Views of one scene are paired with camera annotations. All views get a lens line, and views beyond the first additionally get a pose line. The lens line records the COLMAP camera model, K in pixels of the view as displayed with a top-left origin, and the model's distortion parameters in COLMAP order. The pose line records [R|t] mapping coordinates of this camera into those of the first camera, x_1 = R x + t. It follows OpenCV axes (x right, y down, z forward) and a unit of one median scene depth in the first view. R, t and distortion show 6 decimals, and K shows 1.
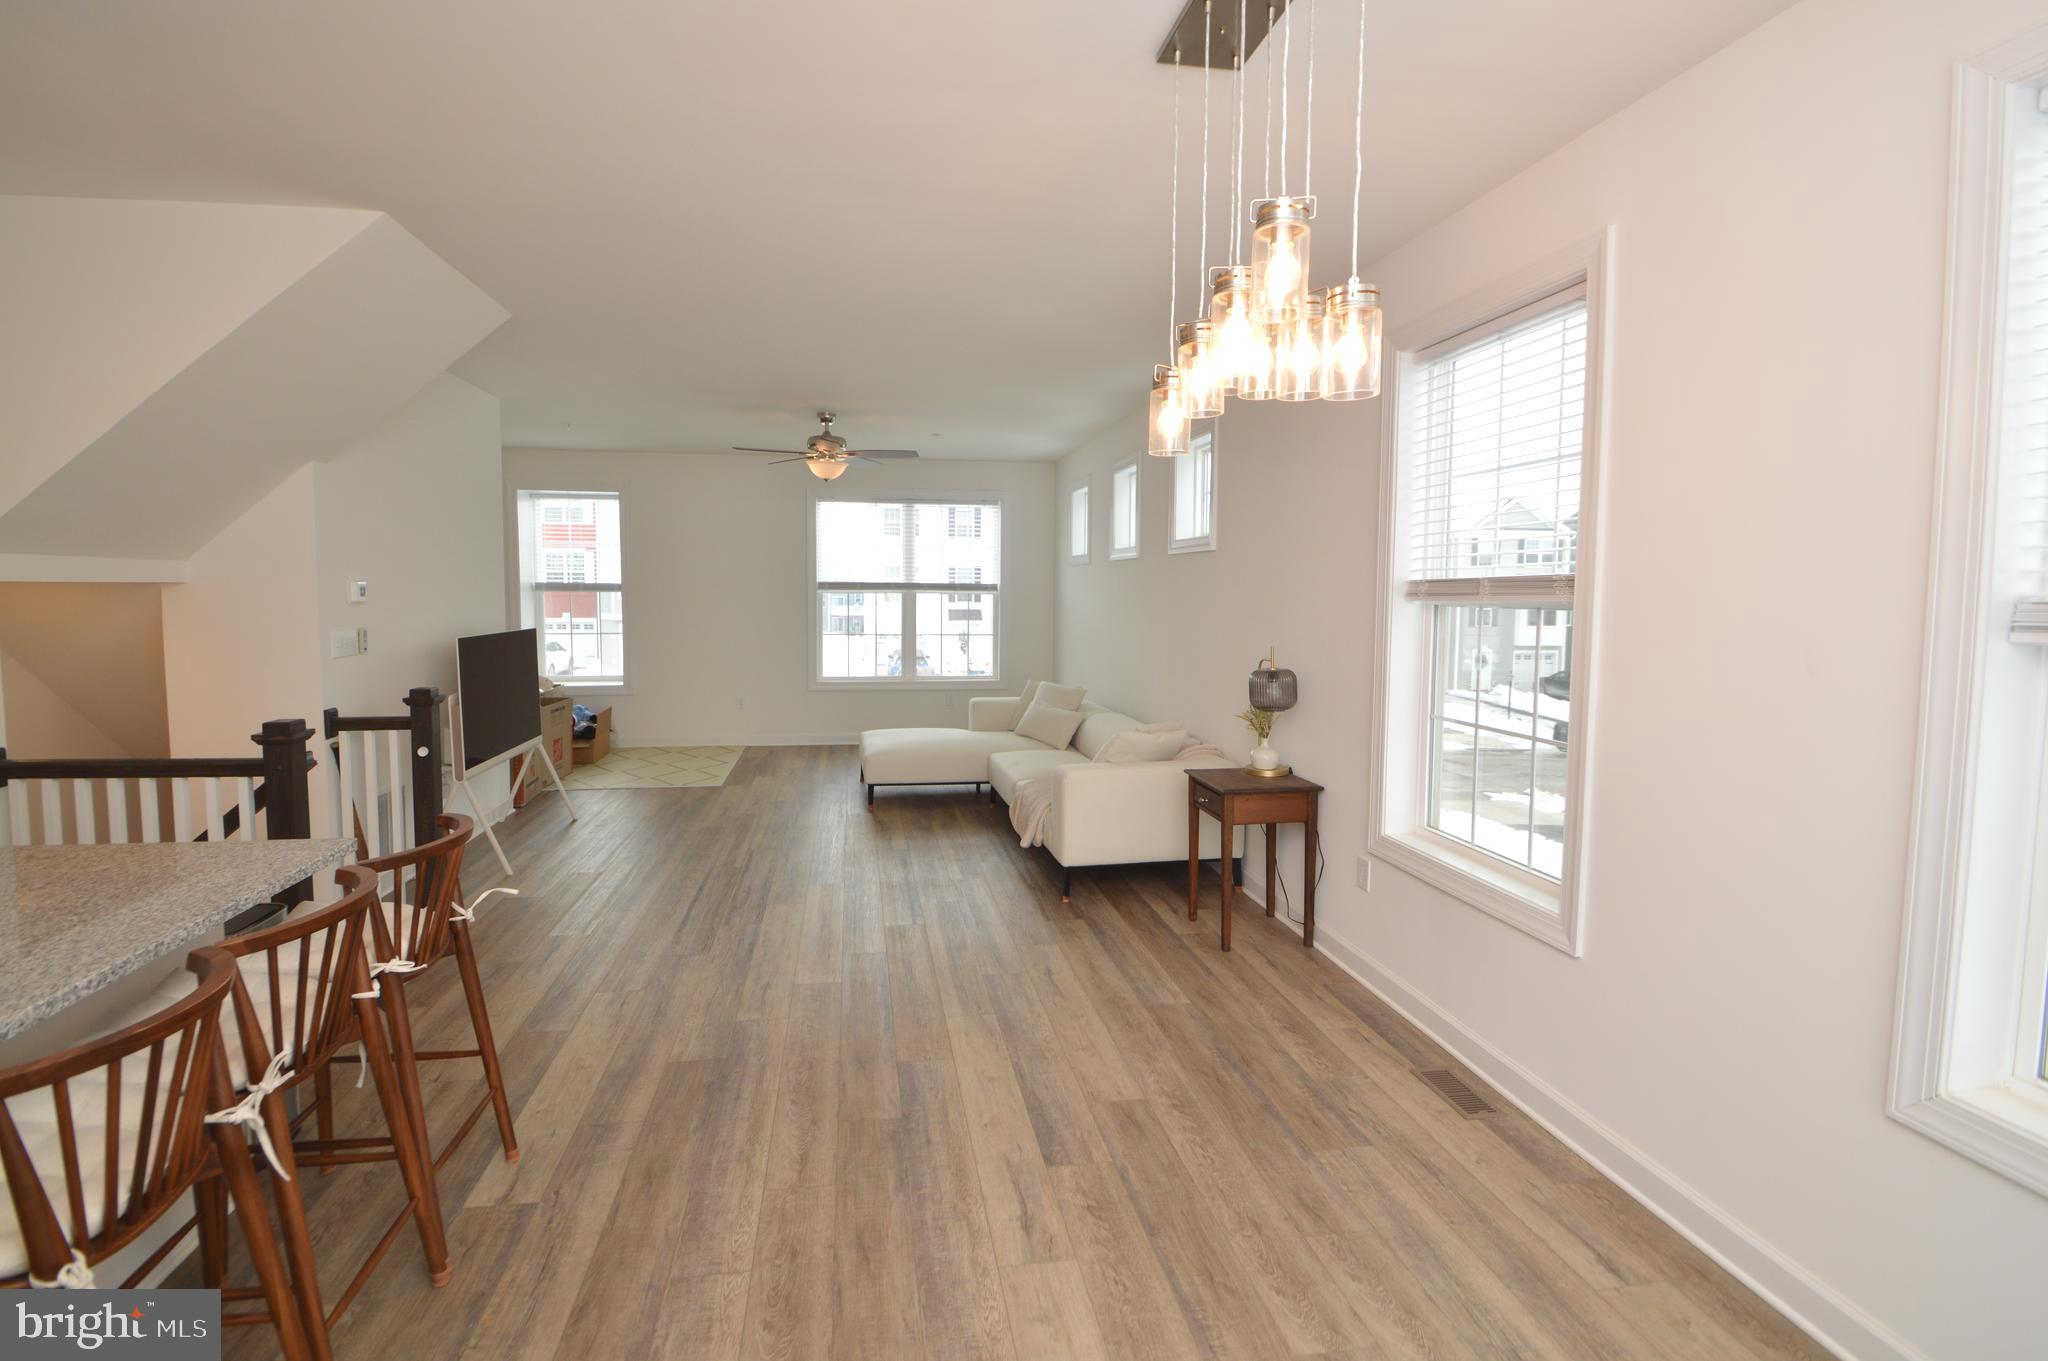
lens RADIAL K [[934.4, 0, 973.4], [0, 934.4, 652.3], [0, 0, 1]] dist [-0.003431, -0.005681]
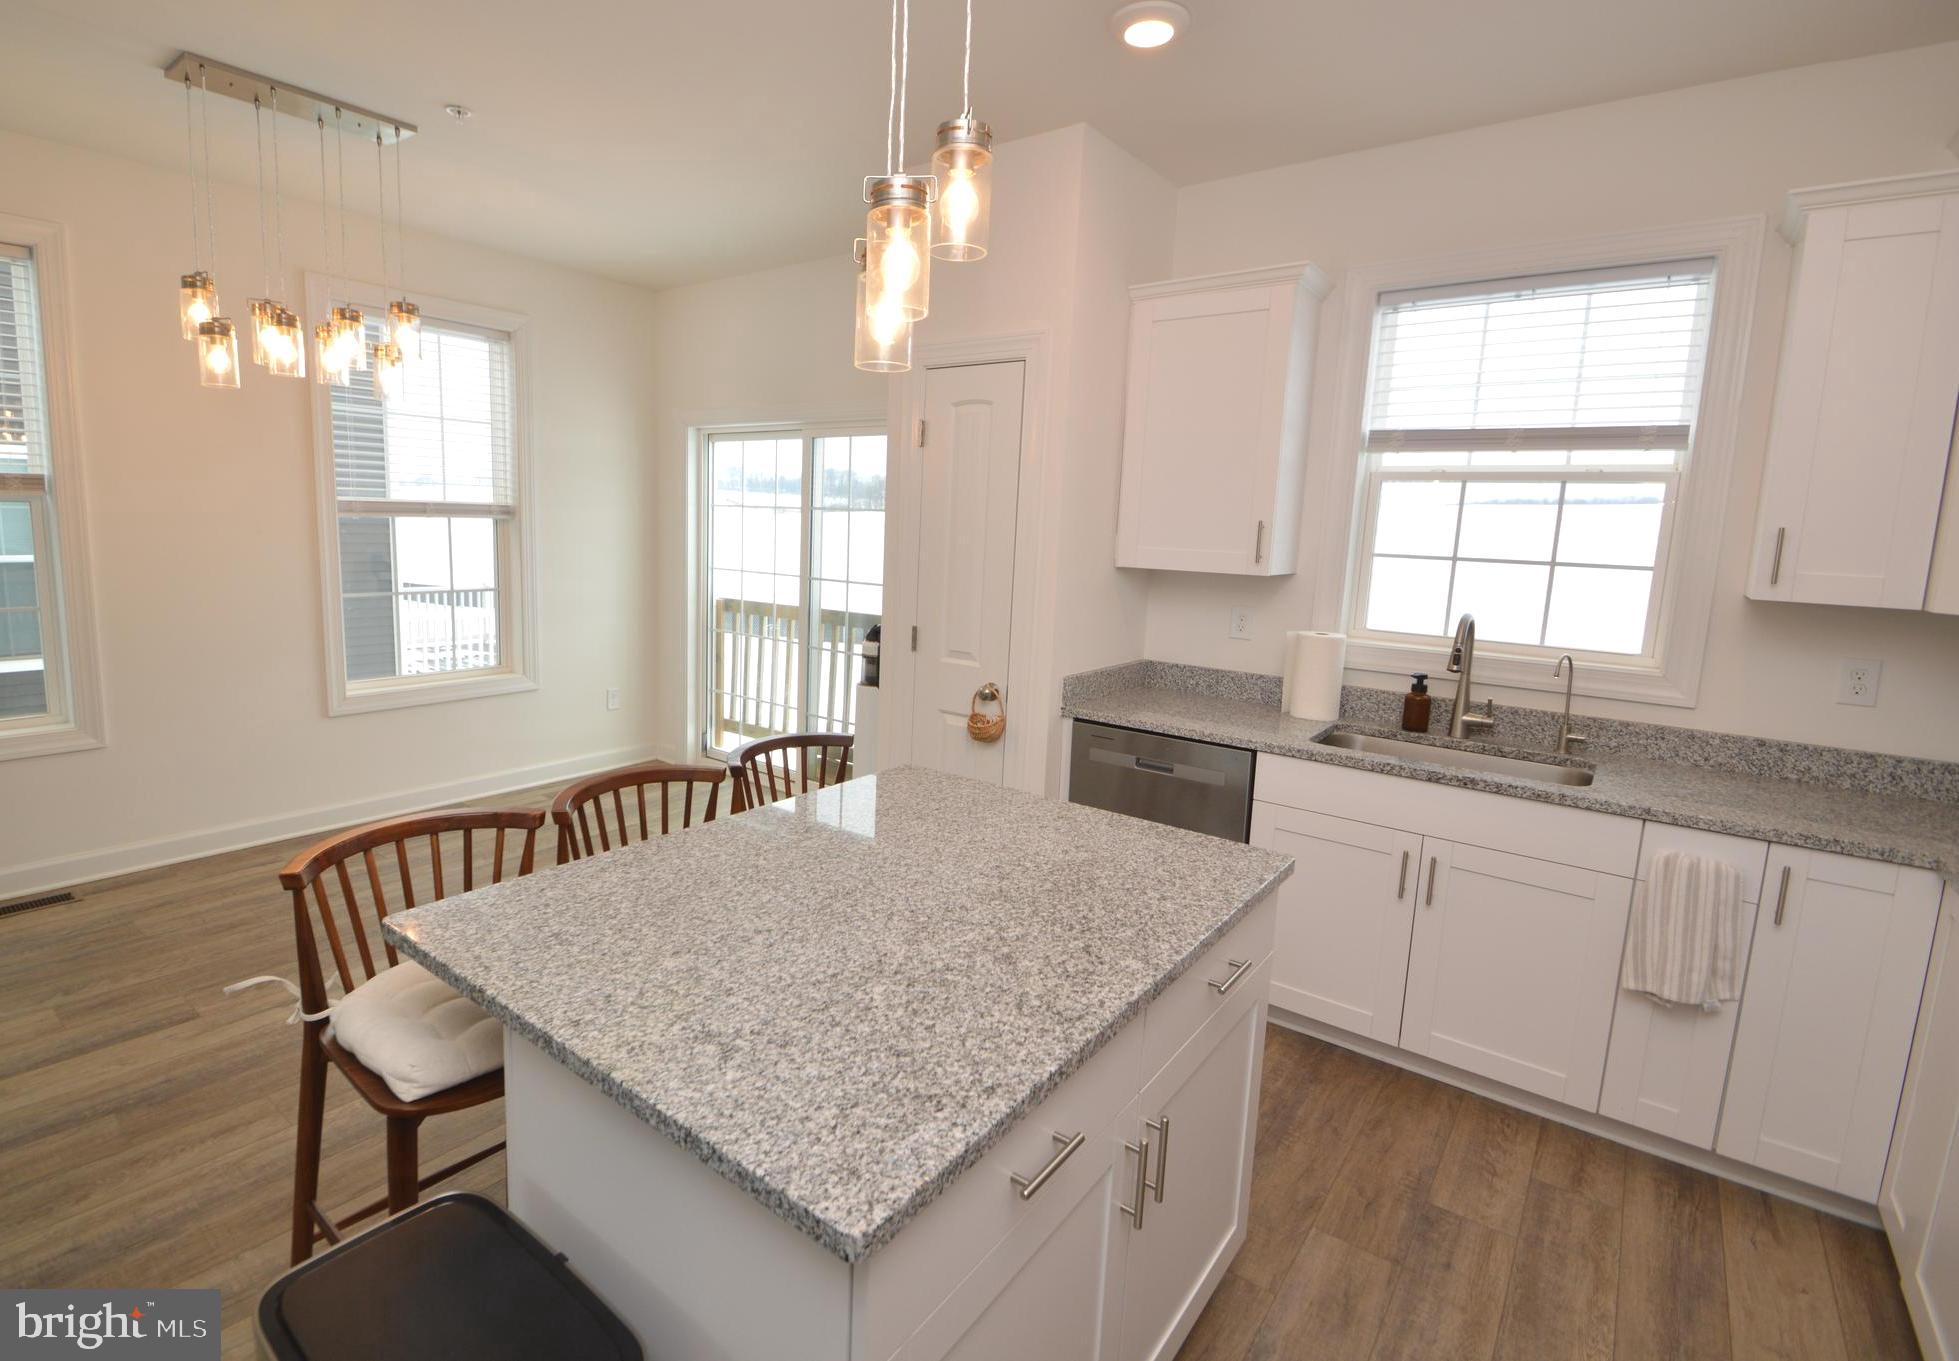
lens RADIAL K [[932.0, 0, 904.2], [0, 932.0, 636.4], [0, 0, 1]] dist [-0.003456, -0.000716]
pose [[-0.689834, -0.116659, 0.714506, -0.715194], [0.016752, 0.984095, 0.176849, -0.043872], [-0.723773, 0.133966, -0.676909, 0.625274]]
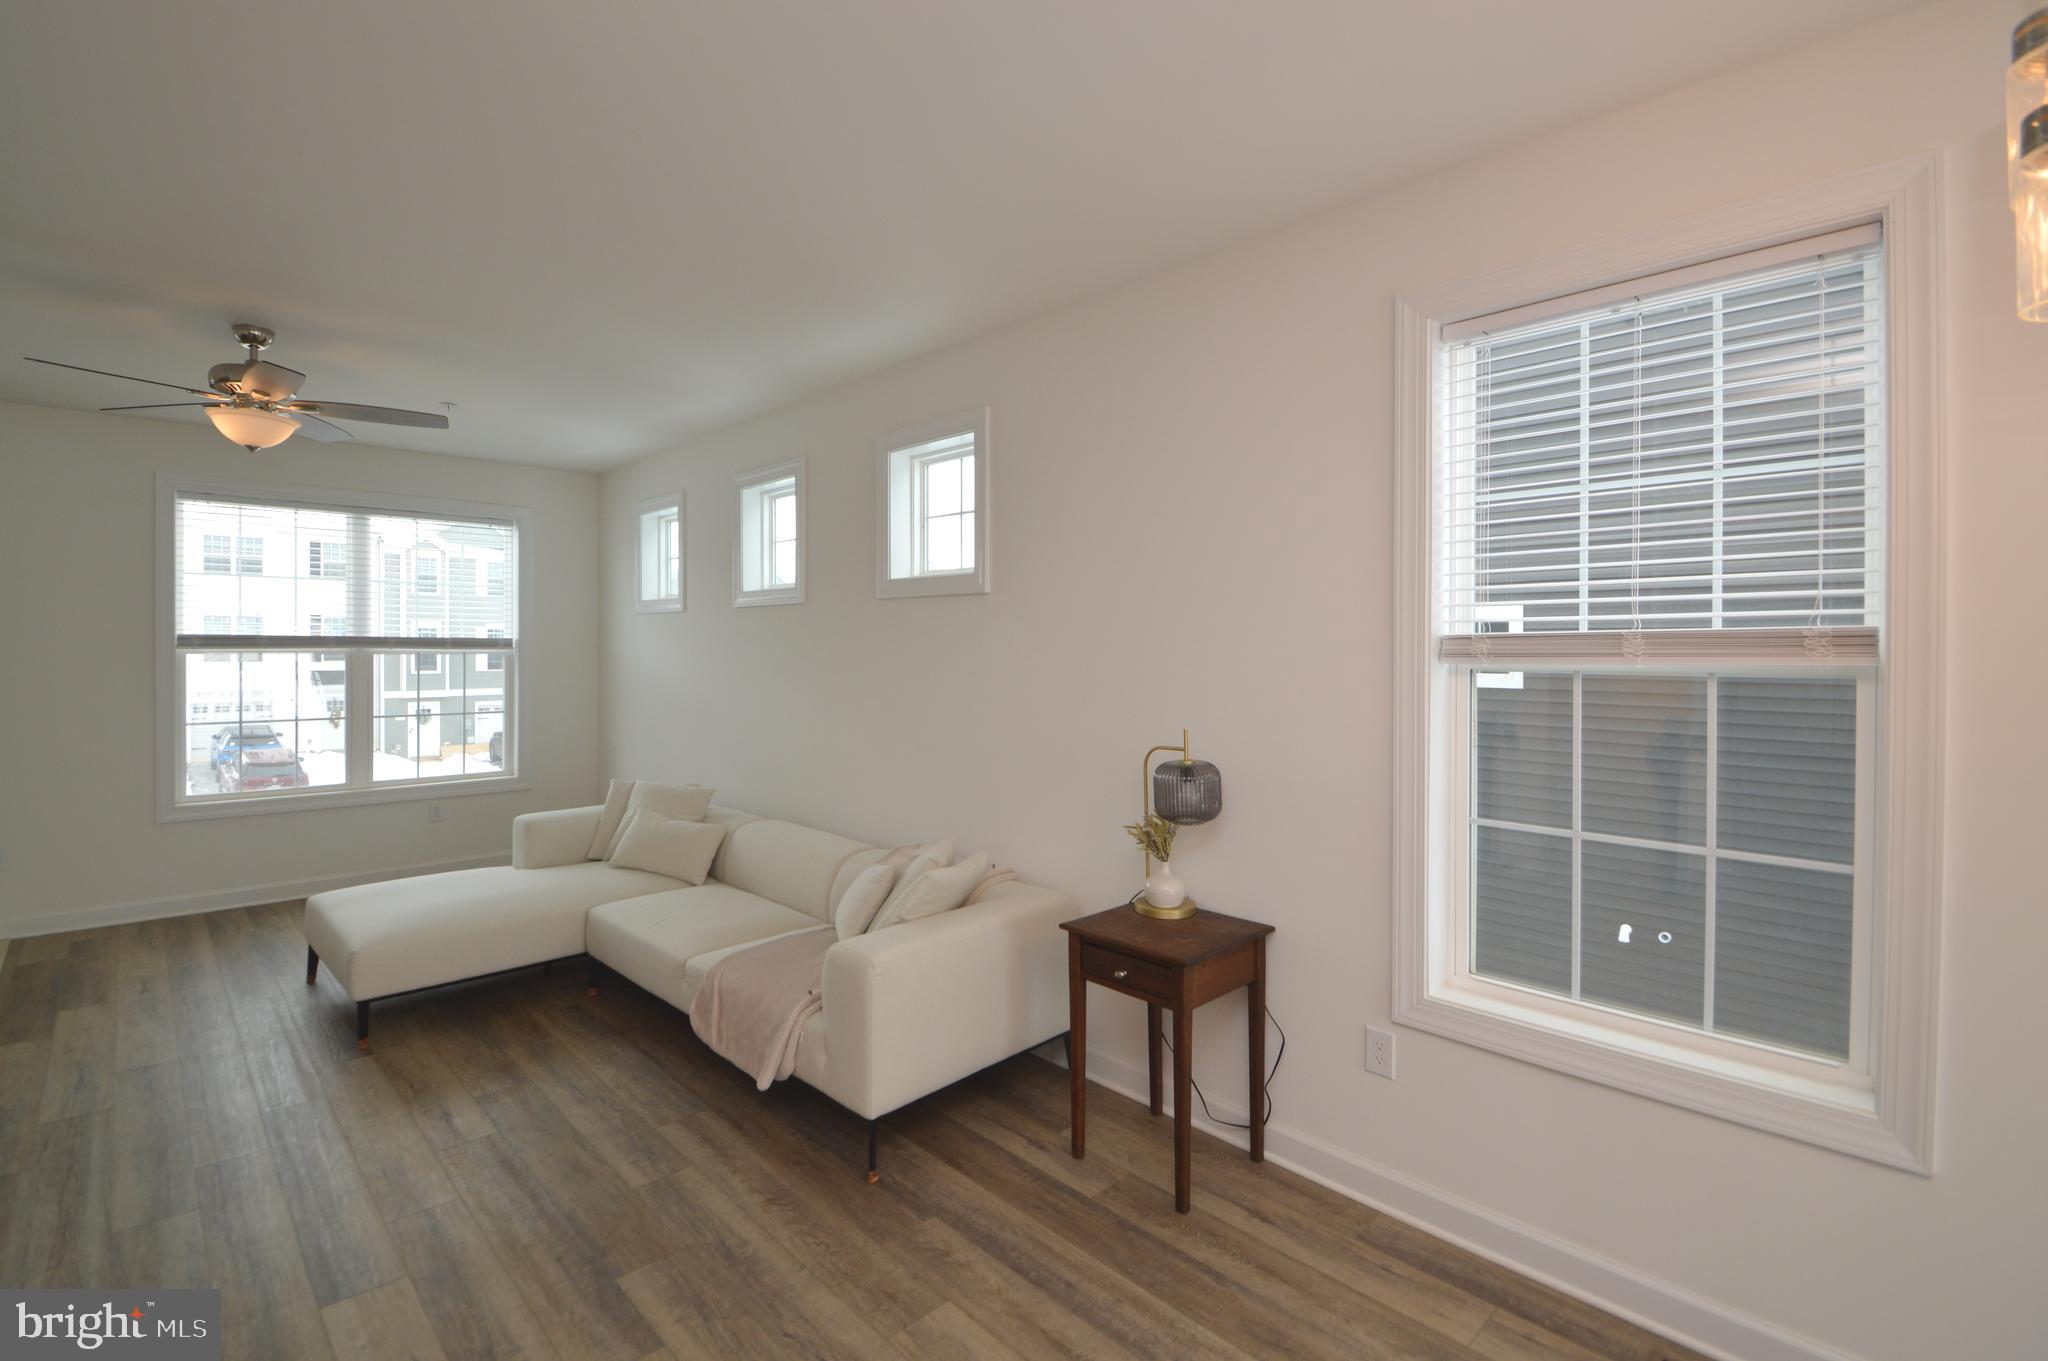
lens RADIAL K [[934.4, 0, 988.7], [0, 934.4, 650.7], [0, 0, 1]] dist [-0.003431, -0.005681]
pose [[0.814189, -0.005030, 0.580578, -0.190412], [0.040345, 0.998035, -0.047933, -0.035351], [-0.579197, 0.062449, 0.812792, 0.490629]]
